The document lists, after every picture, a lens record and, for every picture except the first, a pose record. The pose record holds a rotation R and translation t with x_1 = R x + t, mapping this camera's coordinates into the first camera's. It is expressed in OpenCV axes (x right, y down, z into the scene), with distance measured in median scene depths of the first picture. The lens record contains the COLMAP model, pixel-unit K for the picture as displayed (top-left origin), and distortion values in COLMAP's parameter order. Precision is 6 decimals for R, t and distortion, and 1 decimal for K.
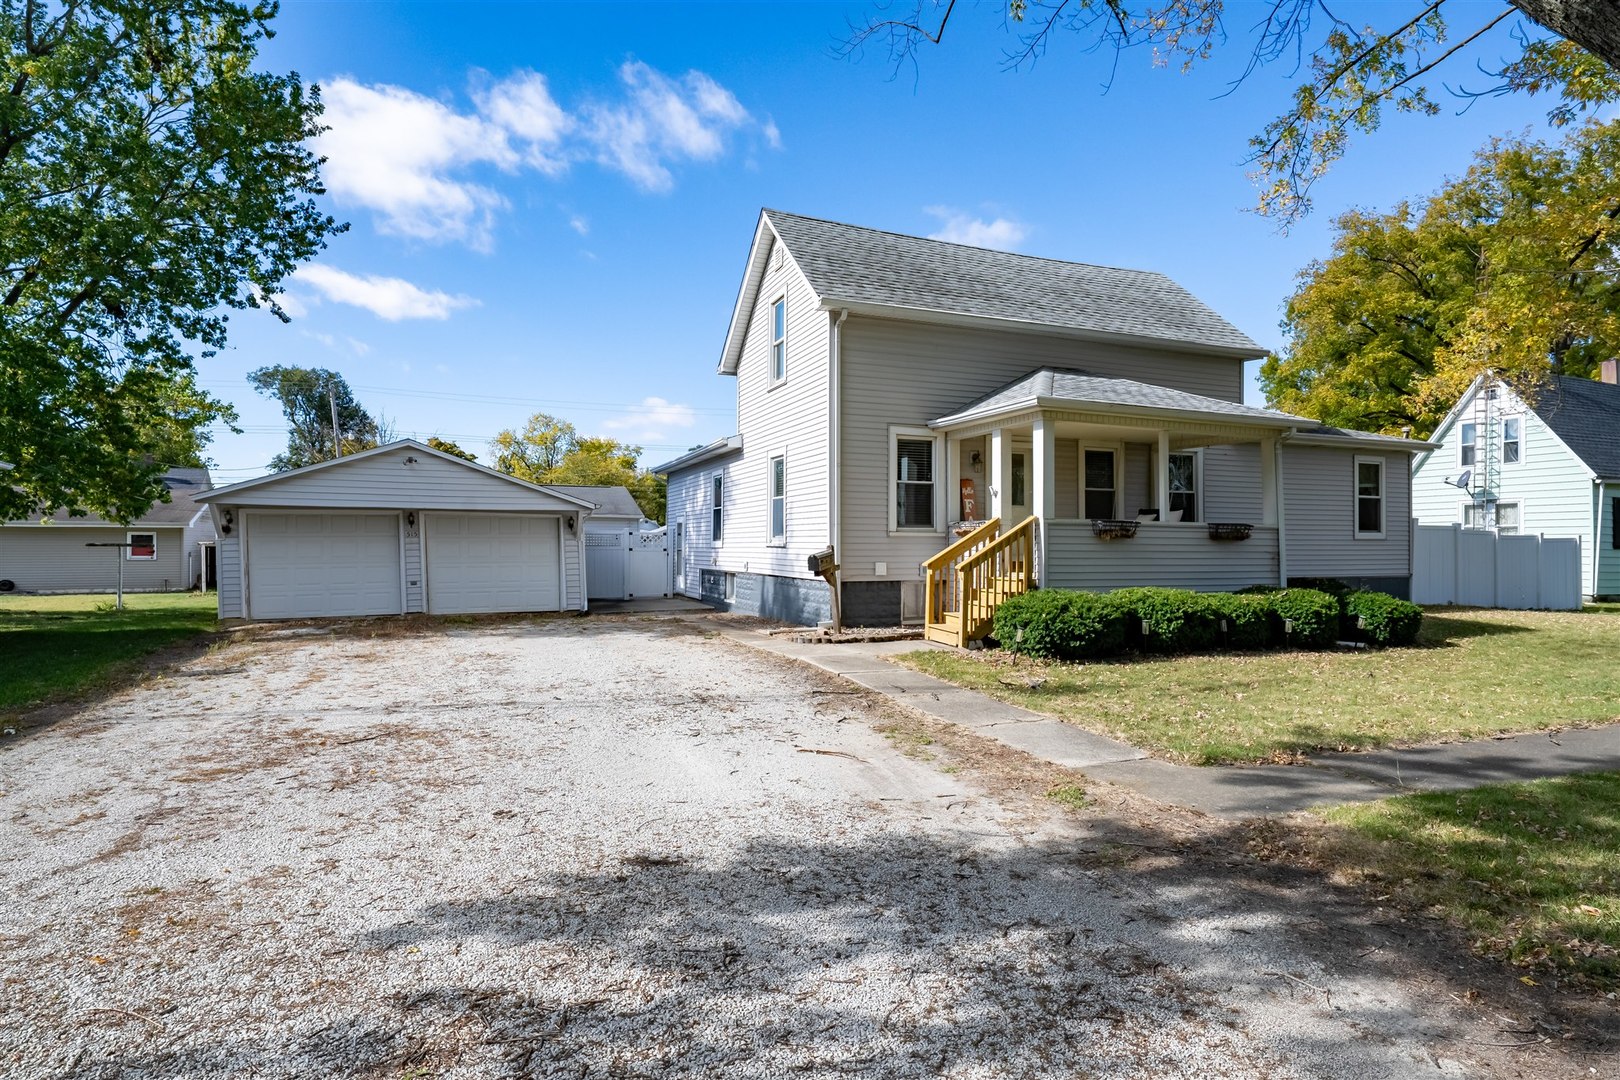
lens RADIAL K [[887.7, 0, 809.2], [0, 887.7, 543.7], [0, 0, 1]] dist [-0.000084, 0.000005]
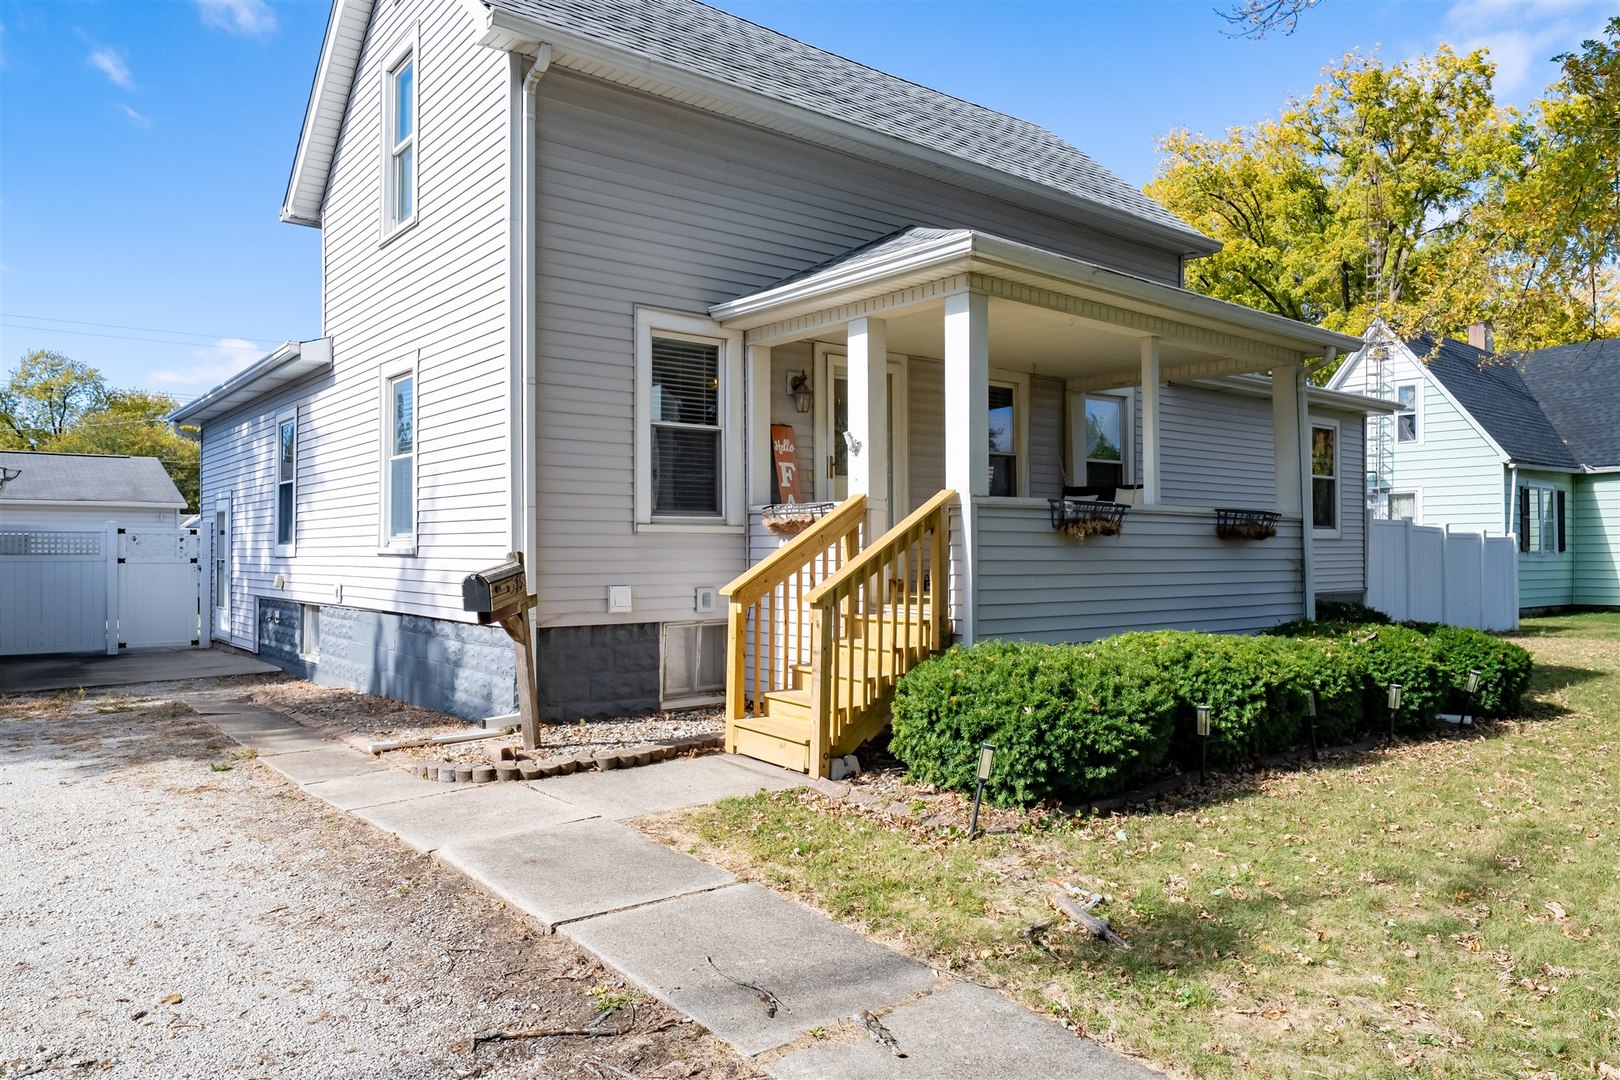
lens RADIAL K [[1103.9, 0, 815.3], [0, 1103.9, 545.3], [0, 0, 1]] dist [-0.003961, -0.012452]
pose [[0.954678, -0.003231, 0.297624, 0.002431], [0.003915, 0.999991, -0.001702, -0.000056], [-0.297615, 0.002790, 0.954682, 0.389742]]
